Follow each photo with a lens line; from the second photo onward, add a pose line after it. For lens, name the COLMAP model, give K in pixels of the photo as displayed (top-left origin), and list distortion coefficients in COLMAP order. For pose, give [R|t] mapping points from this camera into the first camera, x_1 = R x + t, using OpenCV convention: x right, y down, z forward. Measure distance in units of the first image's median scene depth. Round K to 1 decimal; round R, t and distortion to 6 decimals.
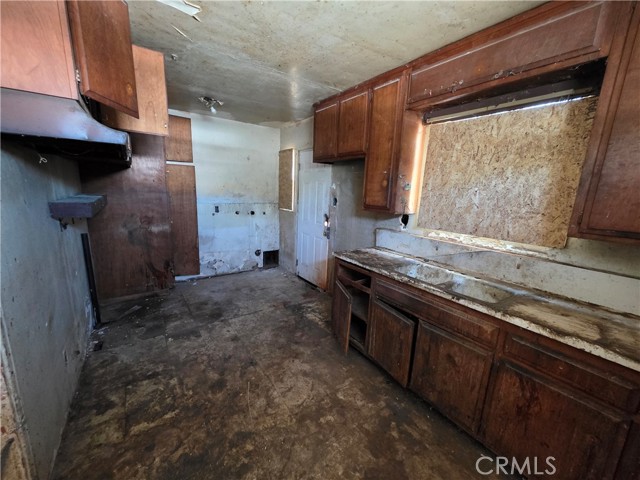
lens RADIAL K [[254.6, 0, 318.6], [0, 254.6, 240.5], [0, 0, 1]] dist [0.002887, 0.000224]
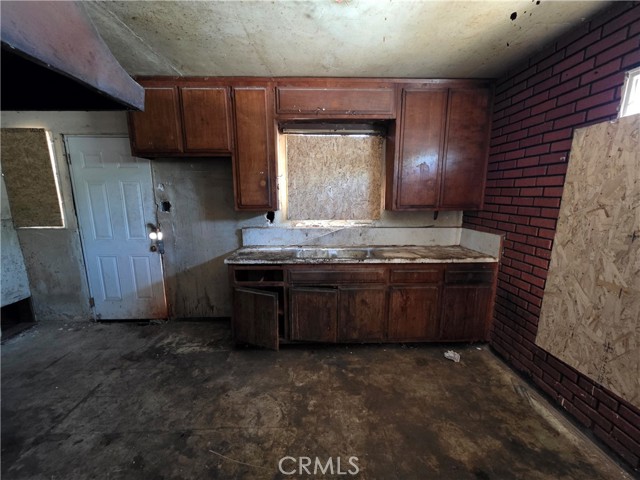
lens RADIAL K [[254.6, 0, 318.6], [0, 254.6, 240.5], [0, 0, 1]] dist [0.002887, 0.000224]
pose [[0.560149, -0.185917, 0.807259, -0.540029], [0.187295, 0.977679, 0.095204, -0.051687], [-0.806941, 0.097867, 0.582468, 0.229989]]
